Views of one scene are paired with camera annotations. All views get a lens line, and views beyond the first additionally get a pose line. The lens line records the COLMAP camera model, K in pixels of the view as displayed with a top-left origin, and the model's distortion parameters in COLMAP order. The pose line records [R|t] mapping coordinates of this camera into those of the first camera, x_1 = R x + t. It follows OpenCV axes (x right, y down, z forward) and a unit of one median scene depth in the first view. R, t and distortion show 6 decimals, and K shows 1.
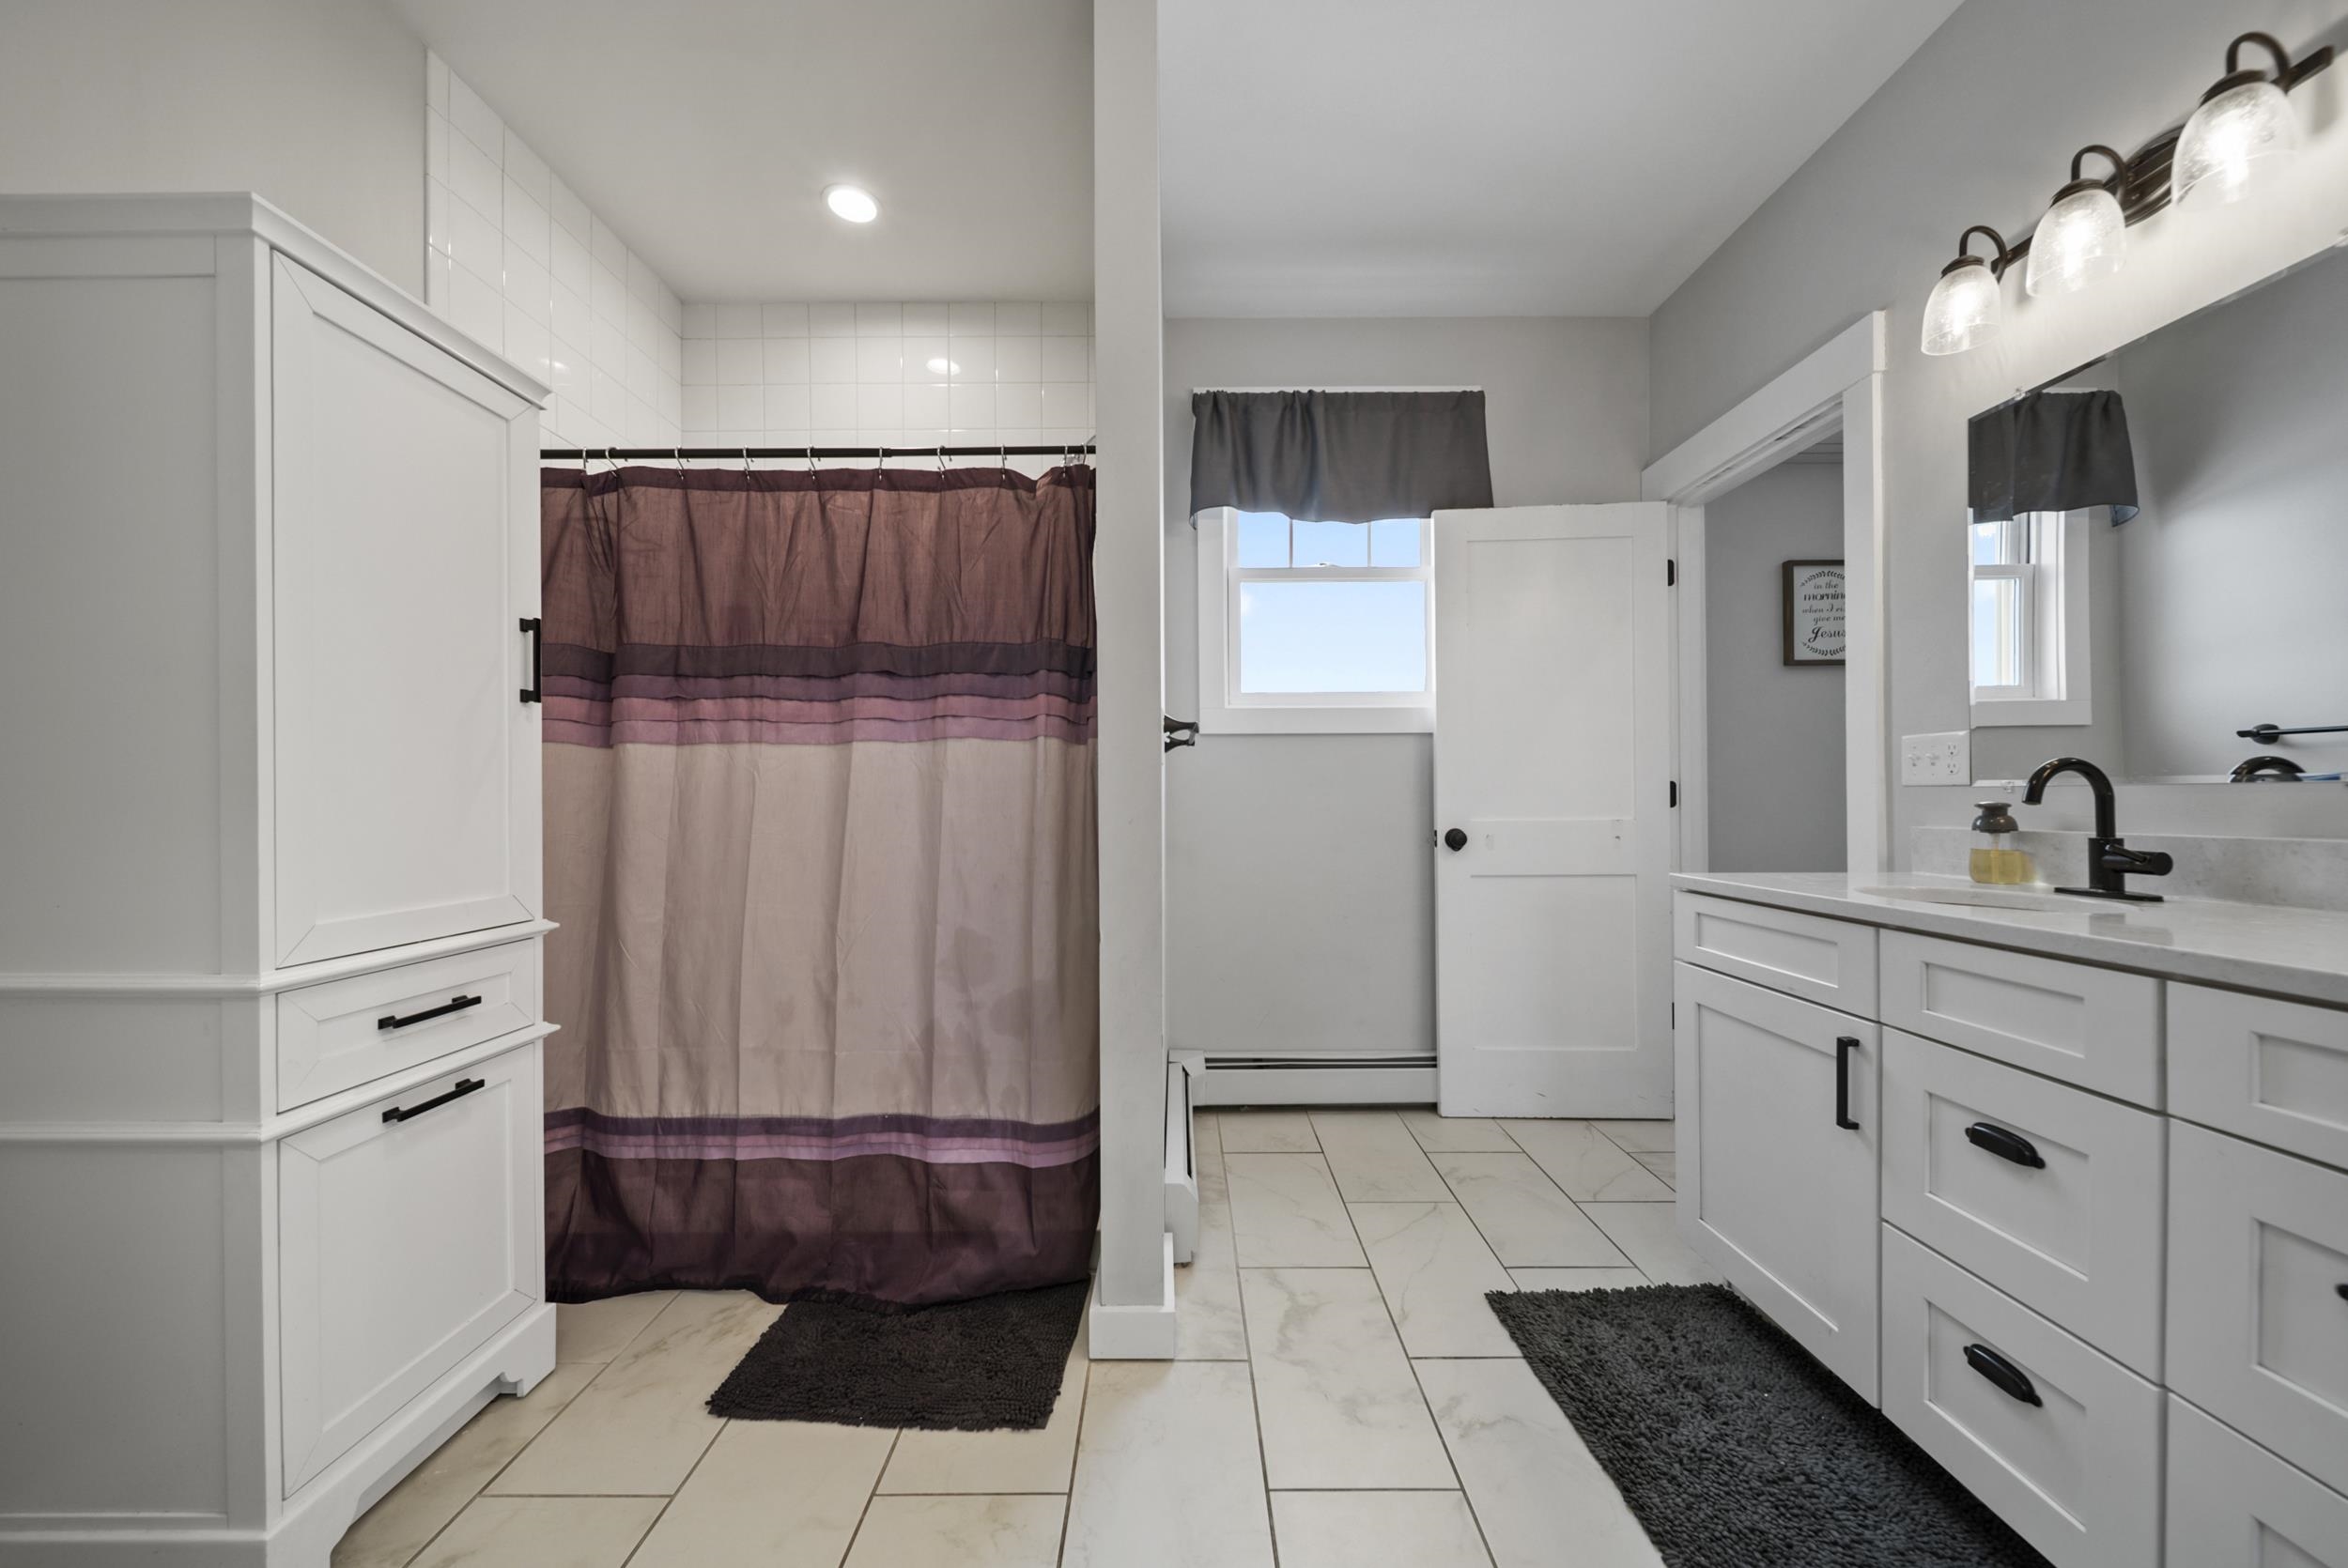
lens RADIAL K [[833.1, 0, 1174.3], [0, 833.1, 799.7], [0, 0, 1]] dist [0.000728, -0.002072]
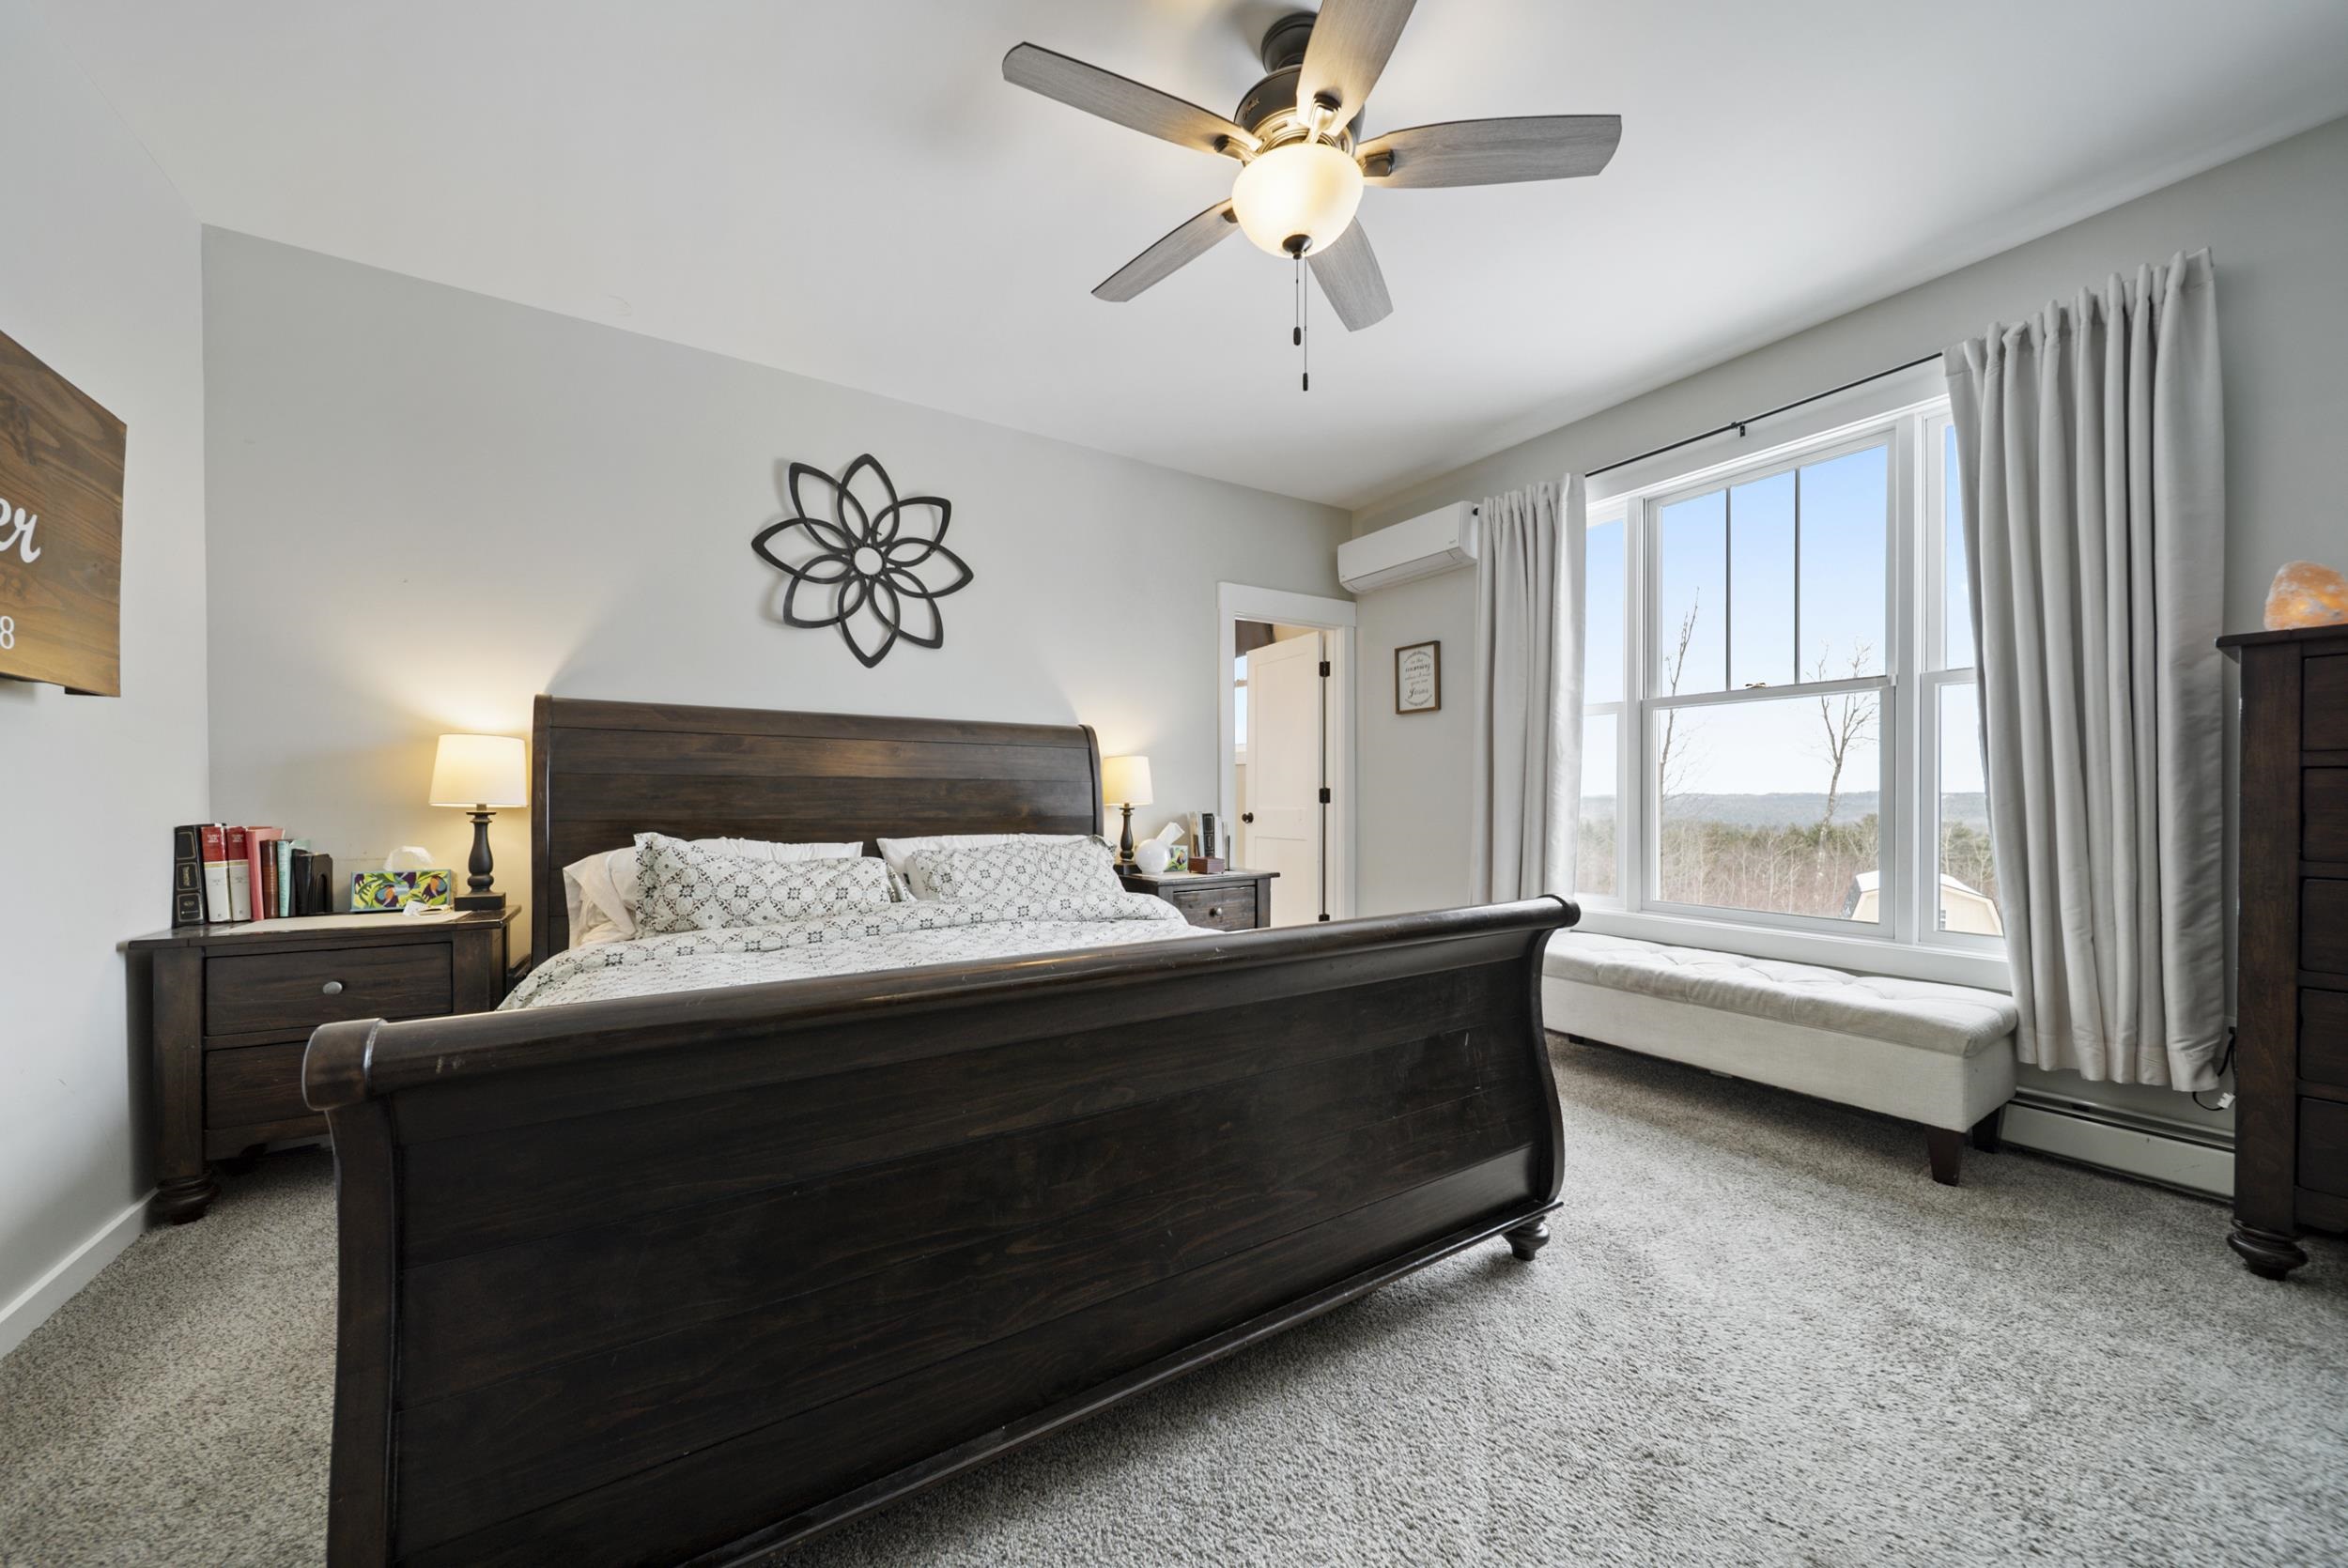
lens RADIAL K [[833.1, 0, 1174.3], [0, 833.1, 799.7], [0, 0, 1]] dist [0.000728, -0.002072]
pose [[0.545675, 0.009713, -0.837941, 3.122418], [-0.003659, 0.999951, 0.009209, -0.021230], [0.837989, -0.001959, 0.545684, -0.368307]]
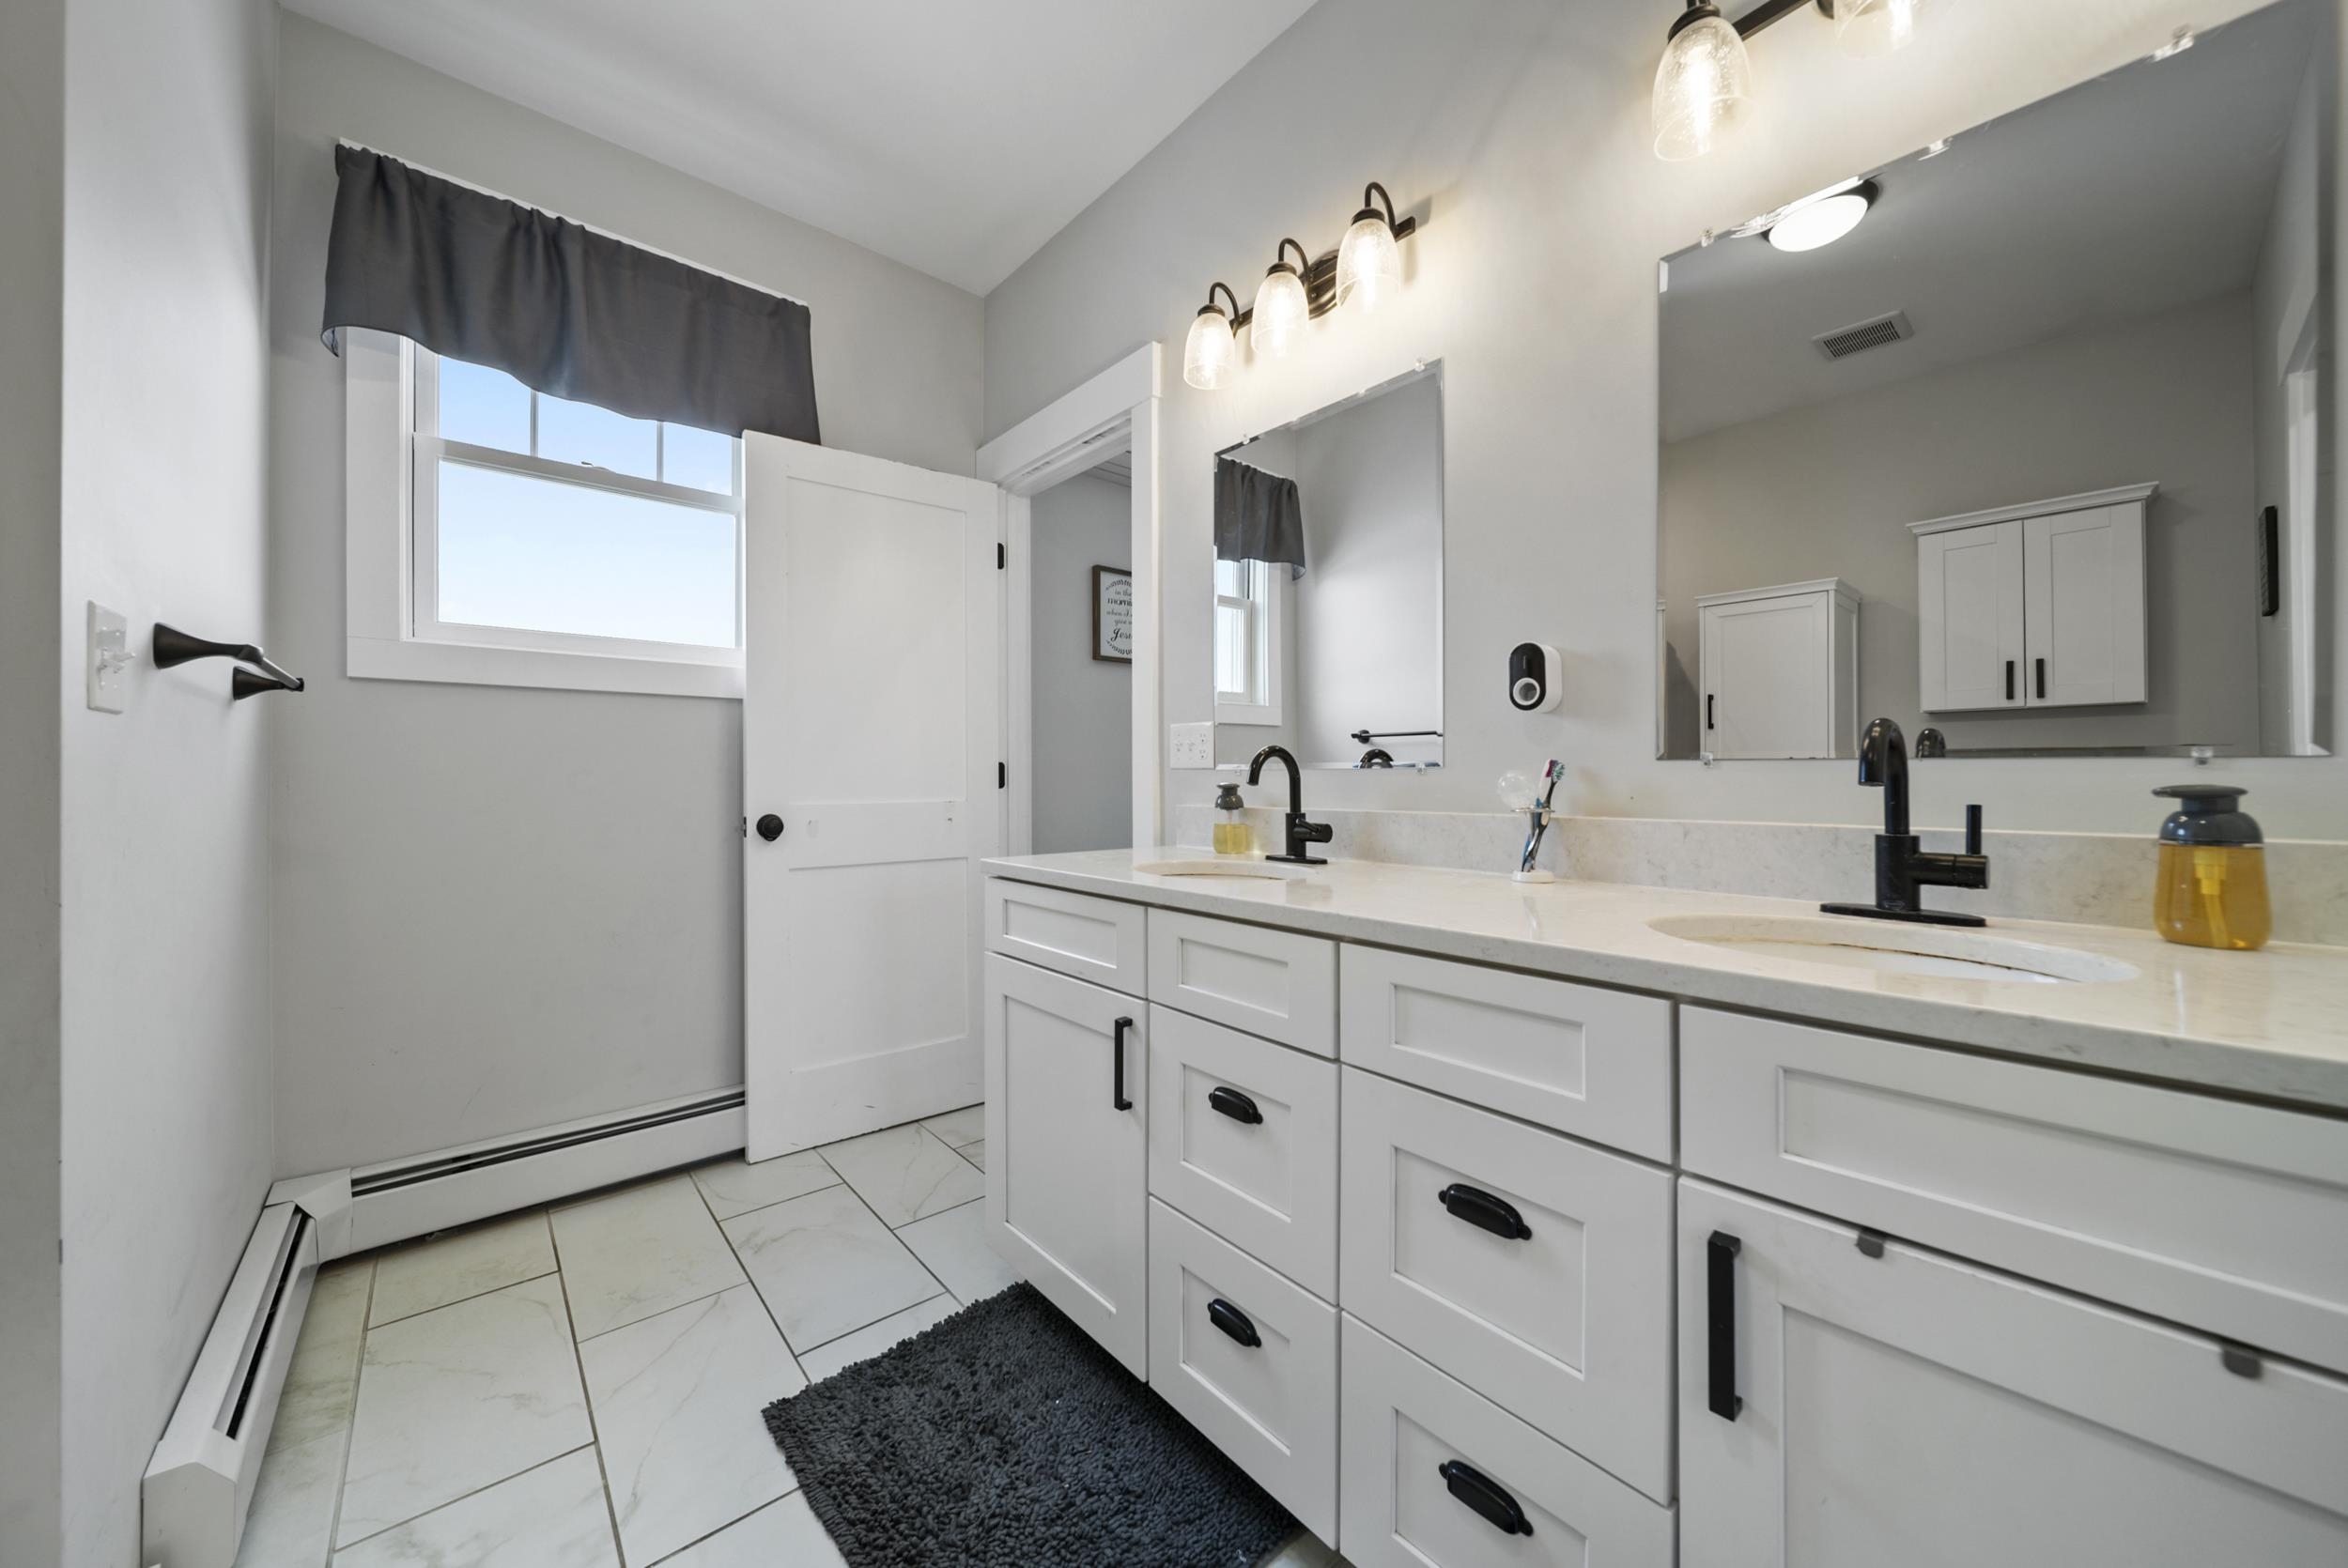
lens RADIAL K [[835.3, 0, 1174.0], [0, 835.3, 784.0], [0, 0, 1]] dist [0.000079, -0.000053]
pose [[0.756898, 0.000231, 0.653533, 0.152433], [-0.002663, 0.999993, 0.002730, 0.001134], [-0.653527, -0.003806, 0.756893, 0.154807]]
